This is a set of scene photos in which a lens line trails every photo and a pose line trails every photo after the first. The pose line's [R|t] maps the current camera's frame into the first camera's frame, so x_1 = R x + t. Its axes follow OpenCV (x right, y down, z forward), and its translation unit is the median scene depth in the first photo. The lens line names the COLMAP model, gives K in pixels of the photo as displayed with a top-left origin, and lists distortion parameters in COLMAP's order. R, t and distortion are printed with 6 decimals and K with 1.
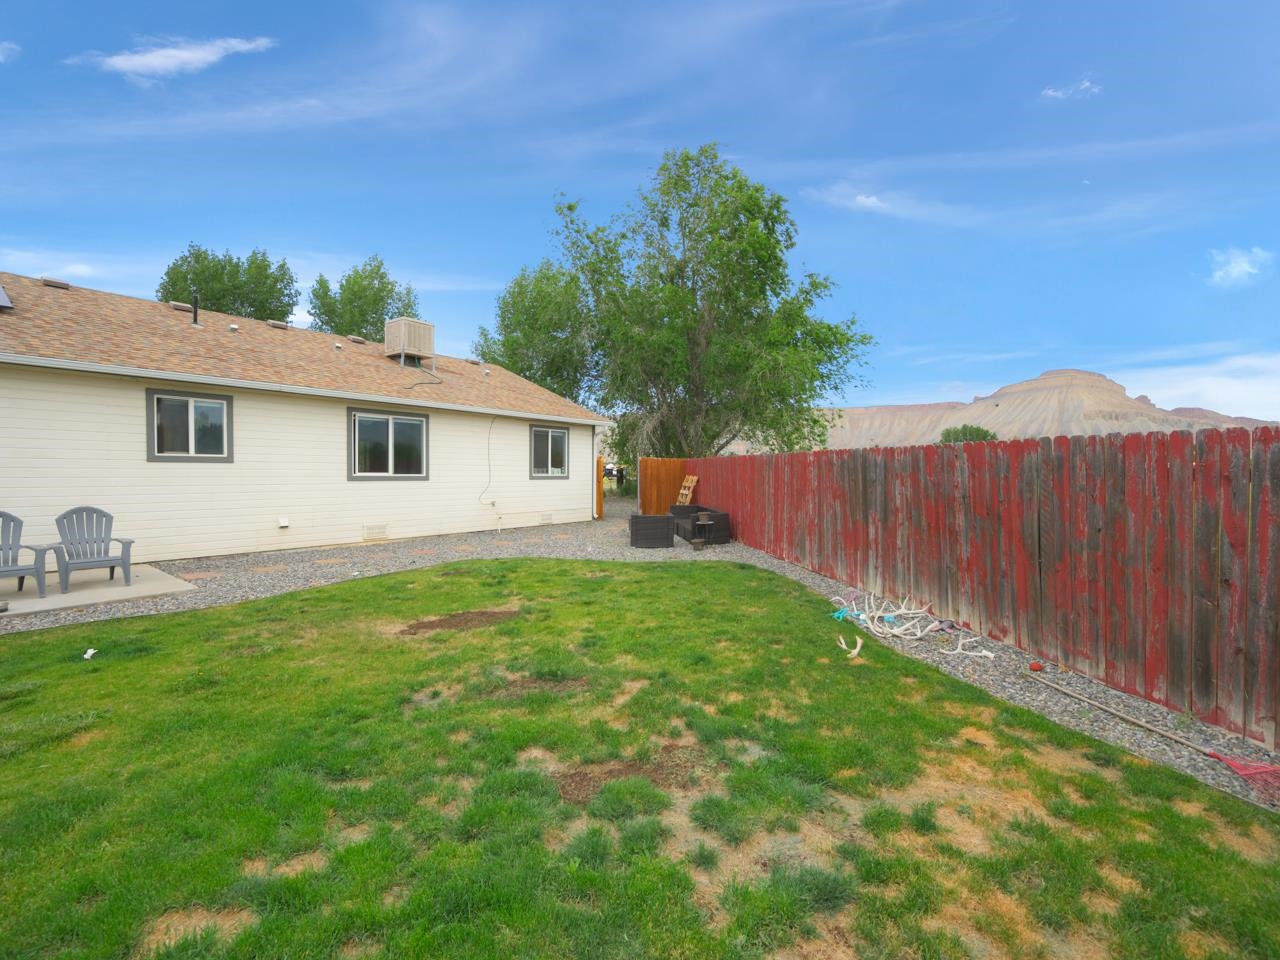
lens RADIAL K [[572.9, 0, 639.3], [0, 572.9, 468.9], [0, 0, 1]] dist [-0.001058, 0.000369]
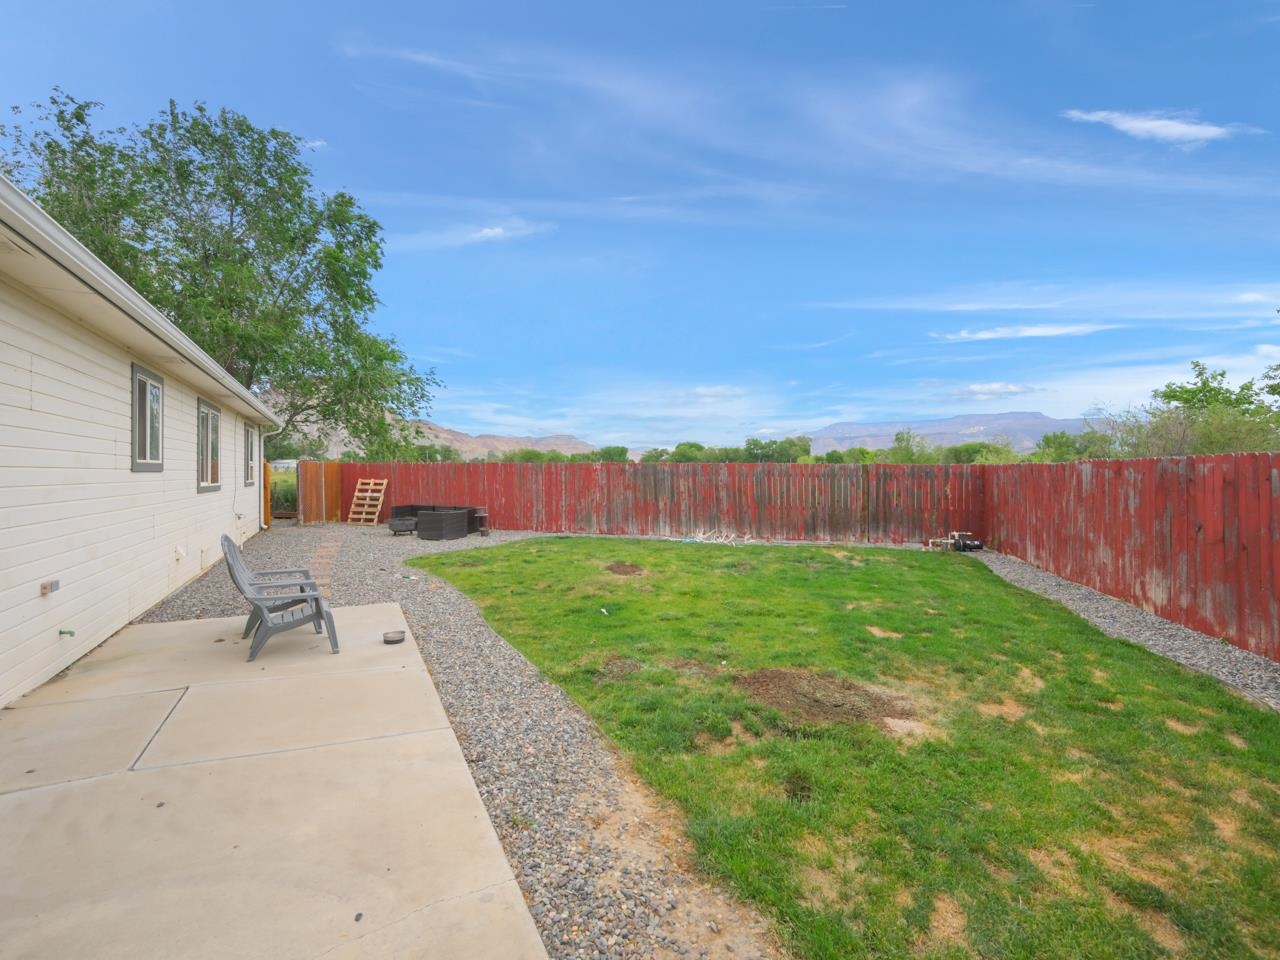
lens RADIAL K [[572.9, 0, 639.3], [0, 572.9, 468.9], [0, 0, 1]] dist [-0.001058, 0.000369]
pose [[0.430470, -0.003109, 0.902600, -1.046613], [0.001395, 0.999995, 0.002779, -0.014947], [-0.902604, 0.000063, 0.430472, 0.151062]]
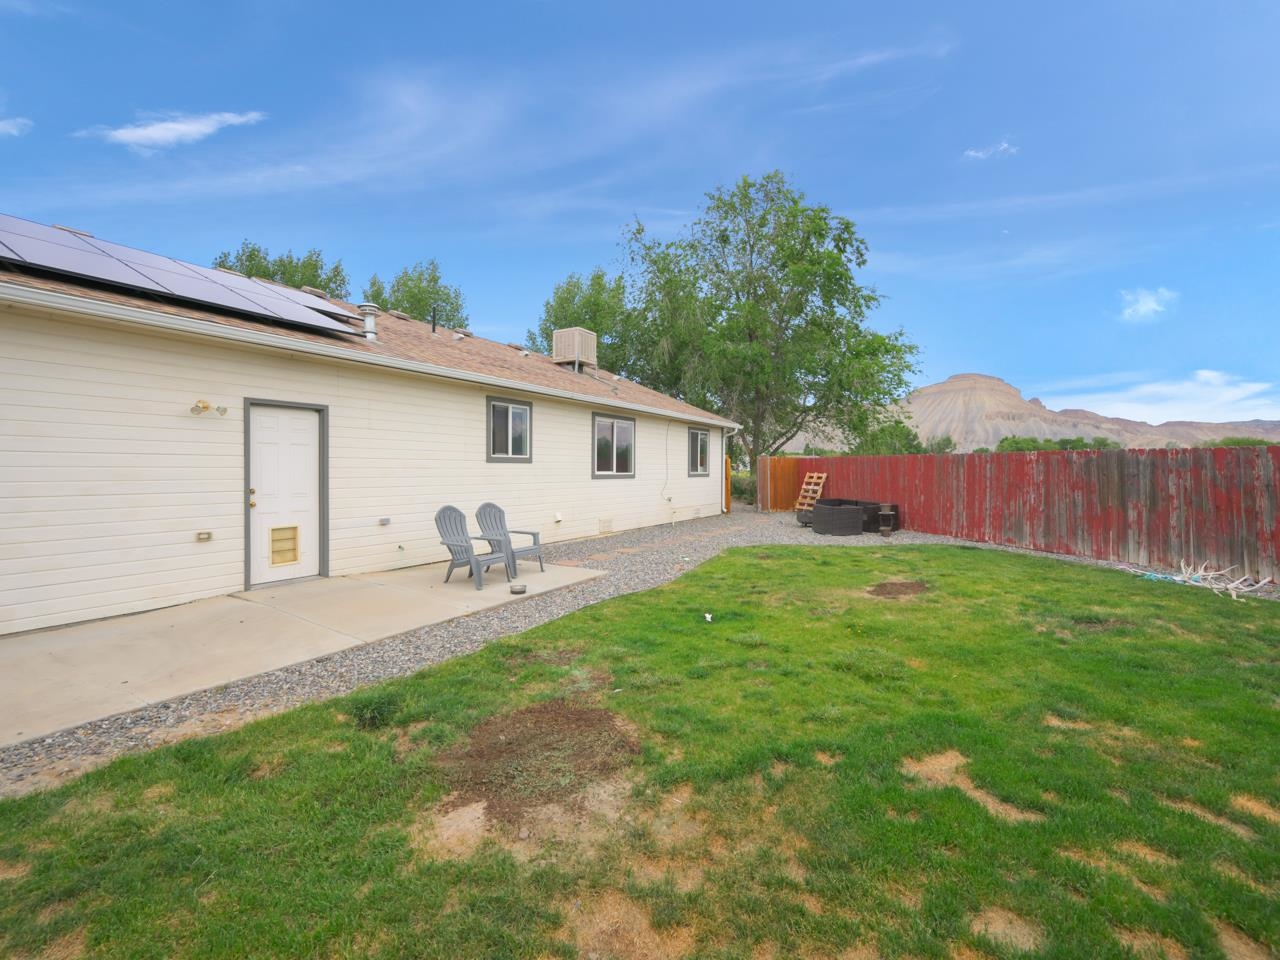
lens RADIAL K [[562.7, 0, 633.9], [0, 562.7, 474.7], [0, 0, 1]] dist [-0.002643, -0.000050]
pose [[0.995067, -0.007016, 0.098959, -0.592363], [0.005788, 0.999903, 0.012693, -0.000995], [-0.099039, -0.012058, 0.995011, -0.091146]]
